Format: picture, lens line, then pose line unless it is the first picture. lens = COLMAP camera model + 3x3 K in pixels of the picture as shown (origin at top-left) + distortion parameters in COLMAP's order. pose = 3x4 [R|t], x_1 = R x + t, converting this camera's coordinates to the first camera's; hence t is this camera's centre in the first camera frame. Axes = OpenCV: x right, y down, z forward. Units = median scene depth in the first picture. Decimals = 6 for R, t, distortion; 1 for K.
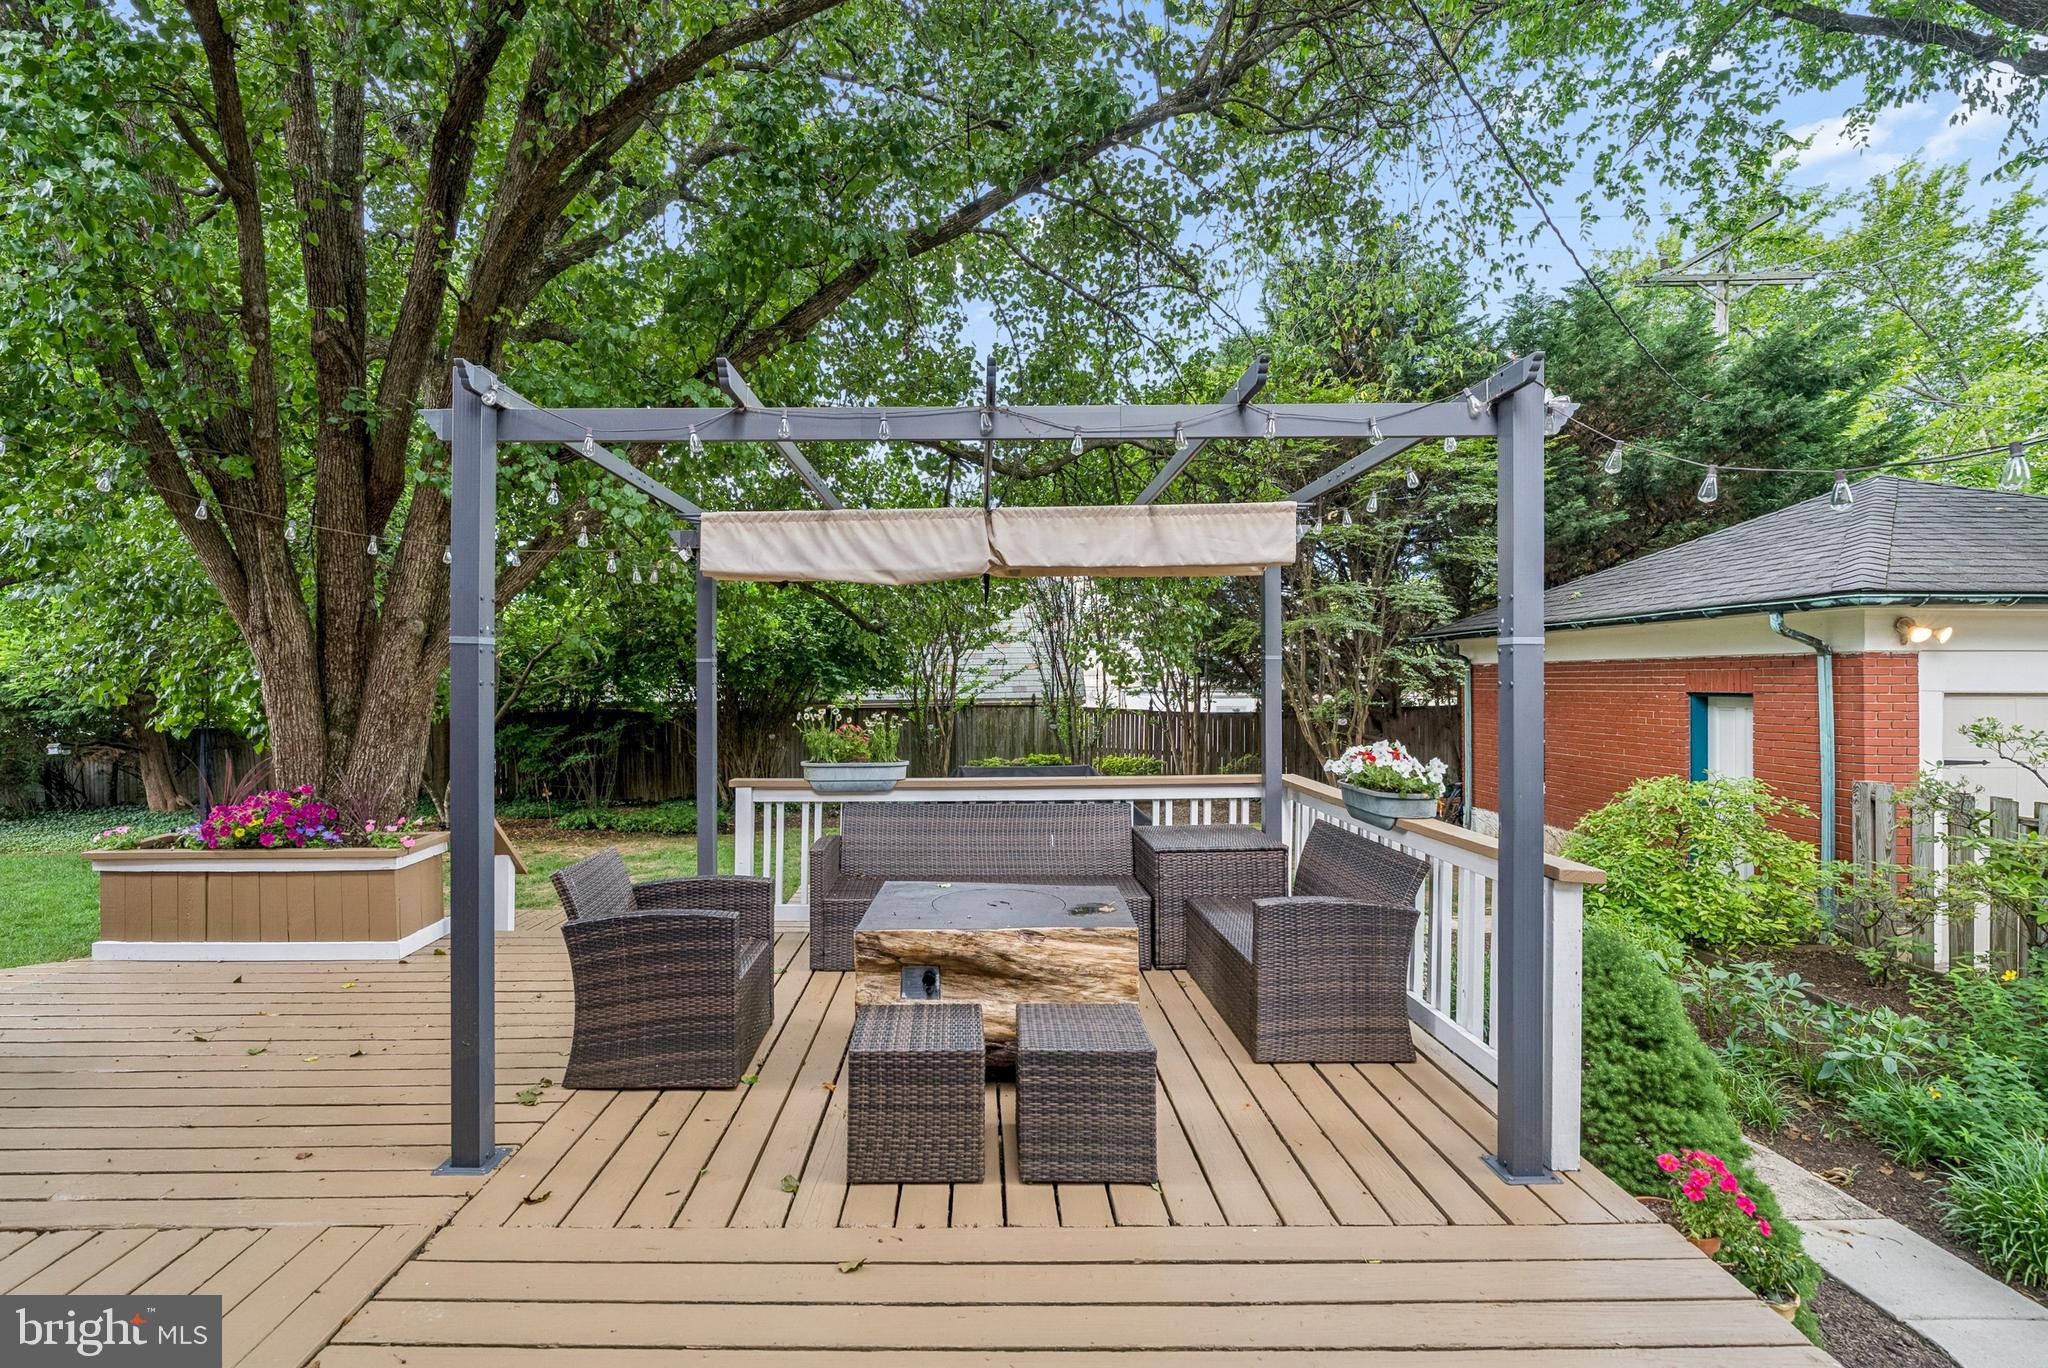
lens RADIAL K [[941.2, 0, 977.7], [0, 941.2, 697.7], [0, 0, 1]] dist [-0.002029, -0.000687]
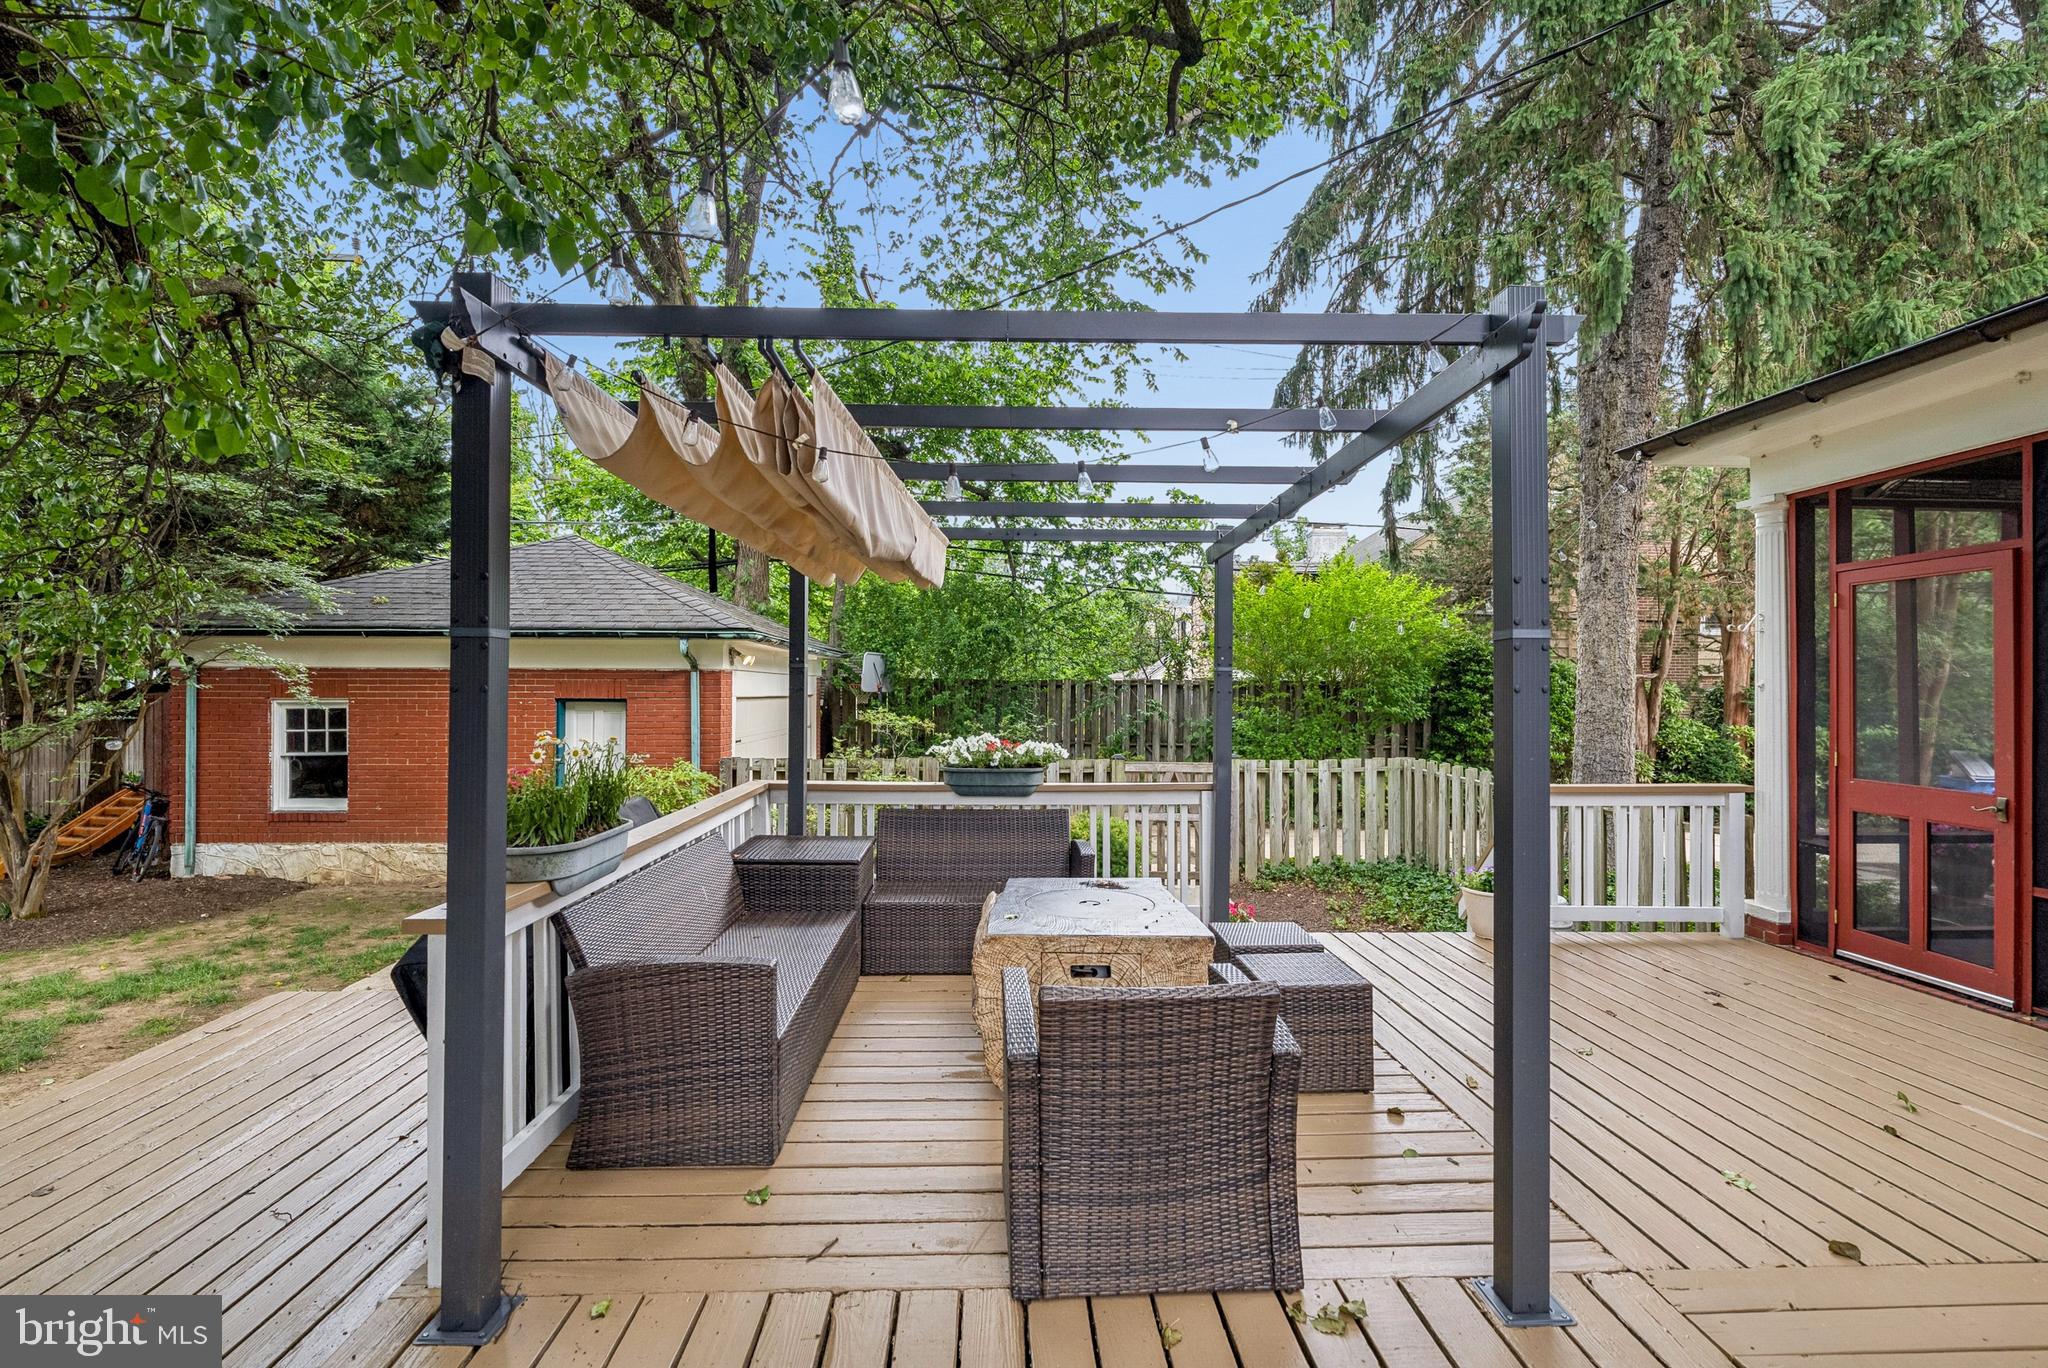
lens RADIAL K [[941.2, 0, 1024.8], [0, 941.2, 680.1], [0, 0, 1]] dist [-0.002029, -0.000687]
pose [[-0.033484, 0.013318, 0.999351, -0.530241], [0.014494, 0.999813, -0.012838, -0.006533], [-0.999334, 0.014054, -0.033671, 0.572256]]
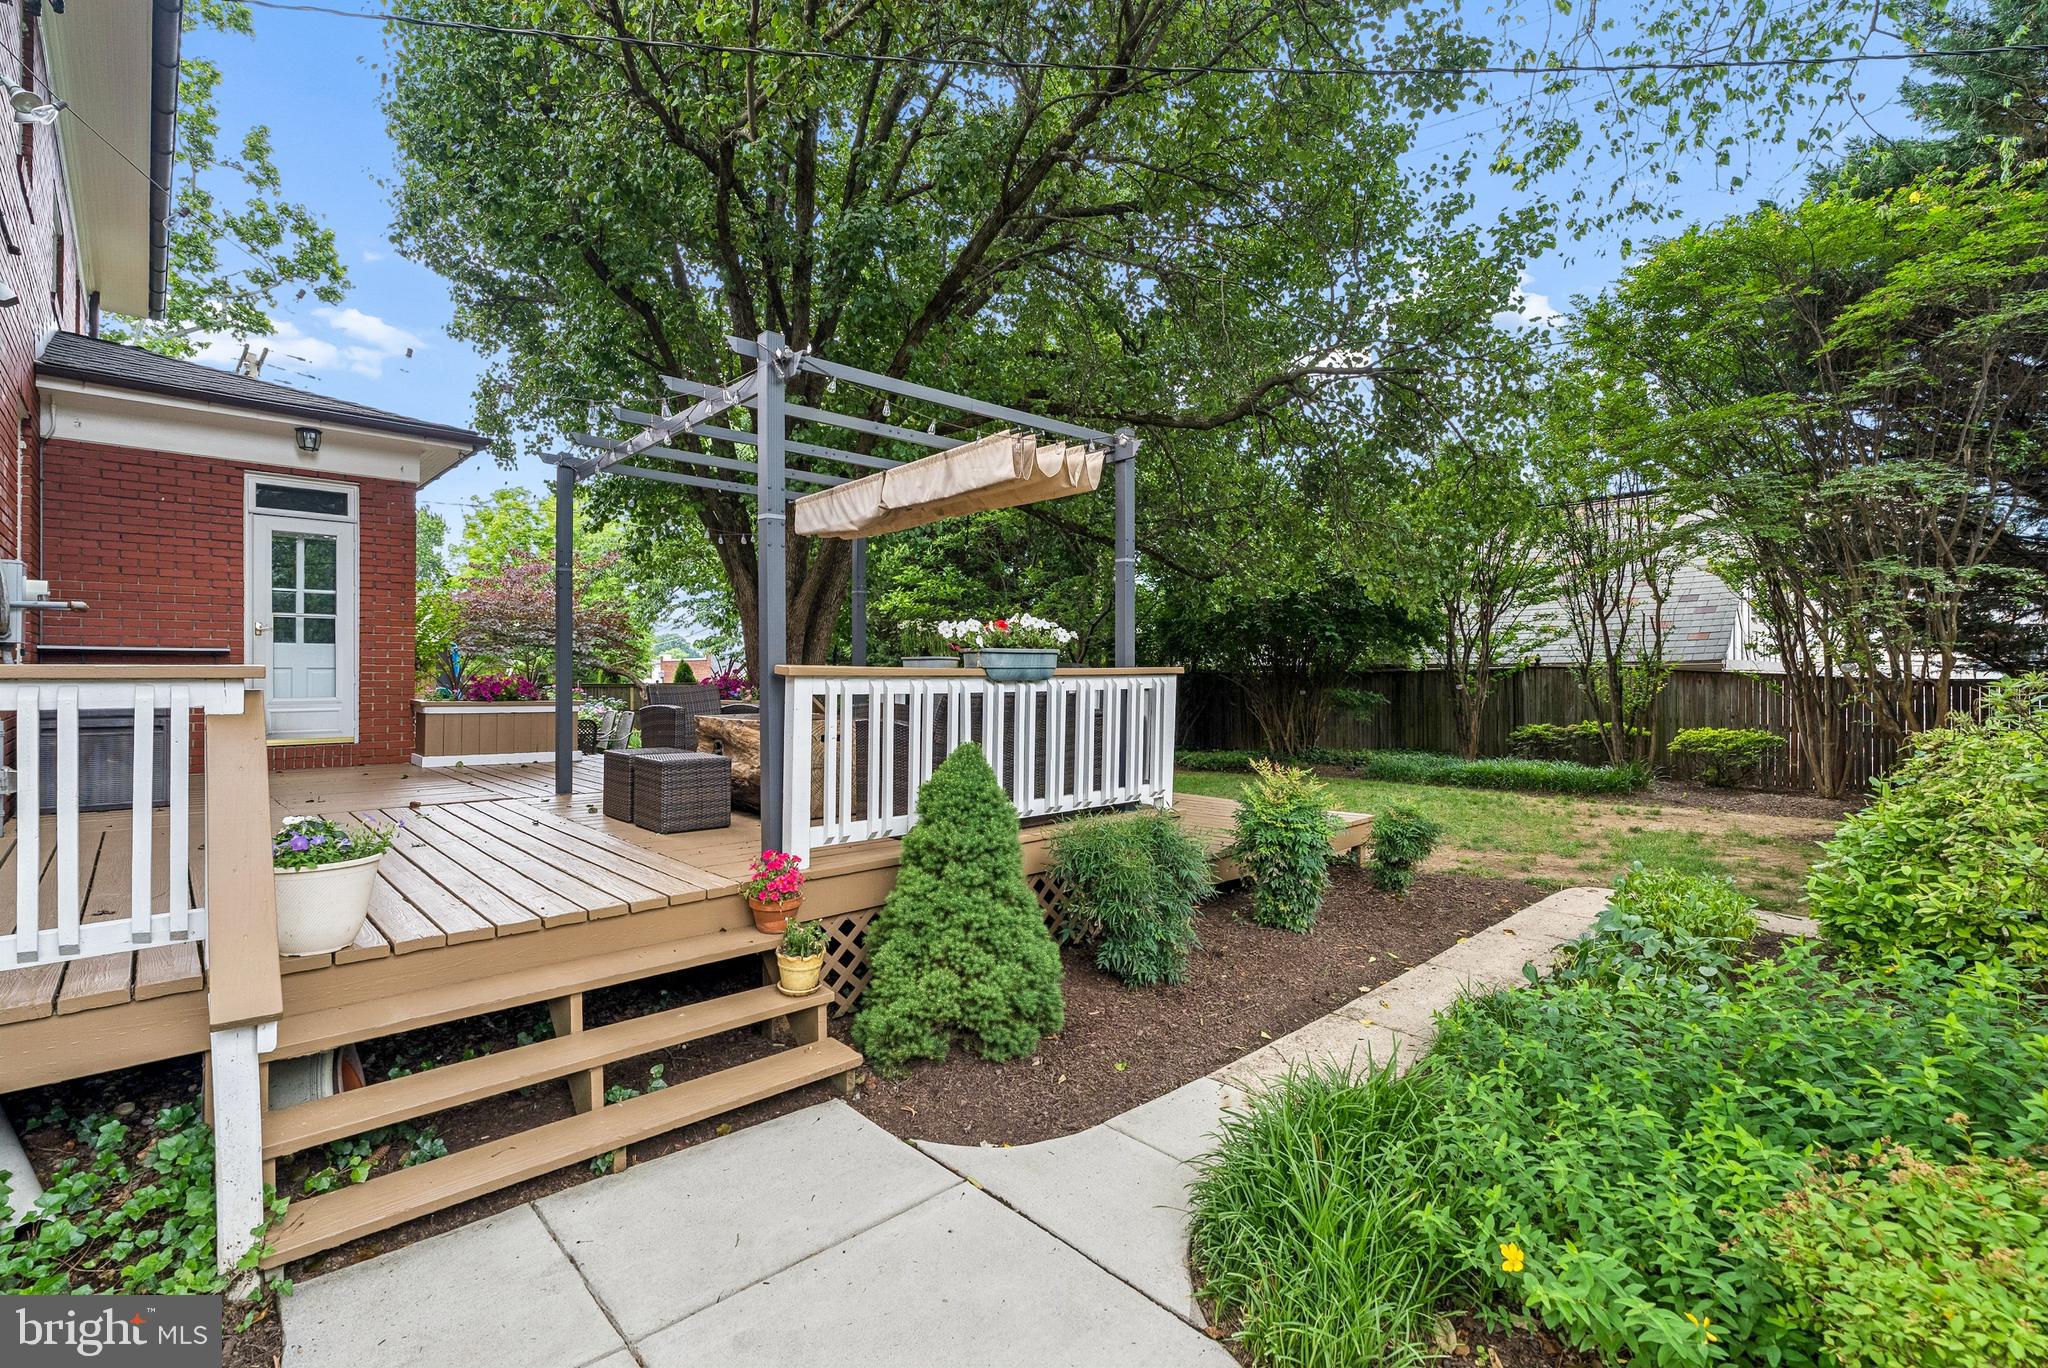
lens RADIAL K [[941.2, 0, 1025.4], [0, 941.2, 688.8], [0, 0, 1]] dist [-0.002029, -0.000687]
pose [[0.694977, 0.018752, -0.718788, 0.769430], [-0.018424, 0.999796, 0.008269, 0.076648], [0.718796, 0.007496, 0.695180, 0.087859]]
